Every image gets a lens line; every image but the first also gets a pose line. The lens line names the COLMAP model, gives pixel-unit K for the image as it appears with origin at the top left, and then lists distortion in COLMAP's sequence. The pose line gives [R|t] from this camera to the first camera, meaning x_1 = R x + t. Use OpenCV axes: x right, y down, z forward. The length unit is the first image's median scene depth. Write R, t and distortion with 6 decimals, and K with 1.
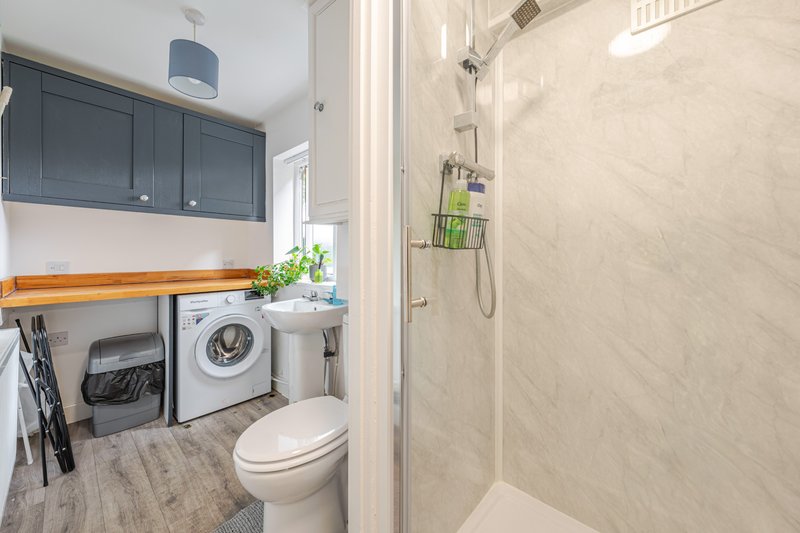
lens RADIAL K [[307.0, 0, 407.7], [0, 307.0, 256.5], [0, 0, 1]] dist [0.000216, 0.000029]
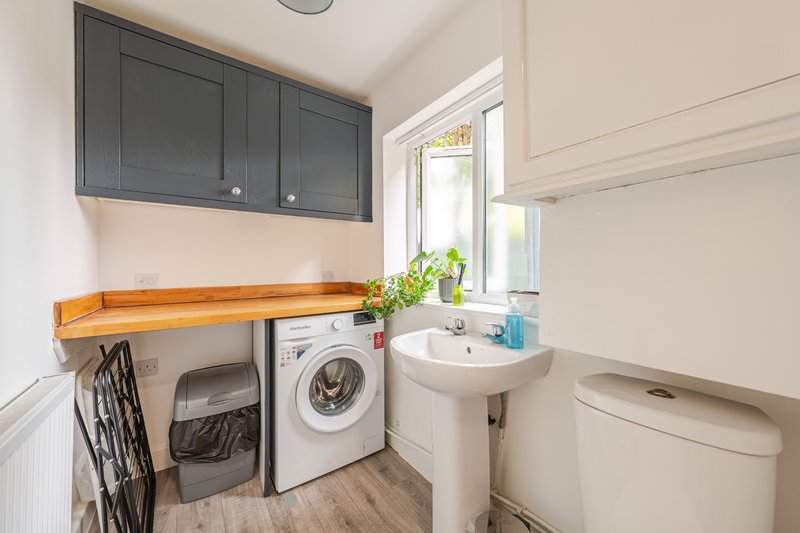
lens RADIAL K [[291.1, 0, 400.0], [0, 291.1, 266.5], [0, 0, 1]] dist [0.001361, 0.000008]
pose [[0.974987, -0.004641, -0.222216, -0.292115], [0.004505, 0.999989, -0.001118, 0.001259], [0.222218, 0.000089, 0.974997, 0.374292]]
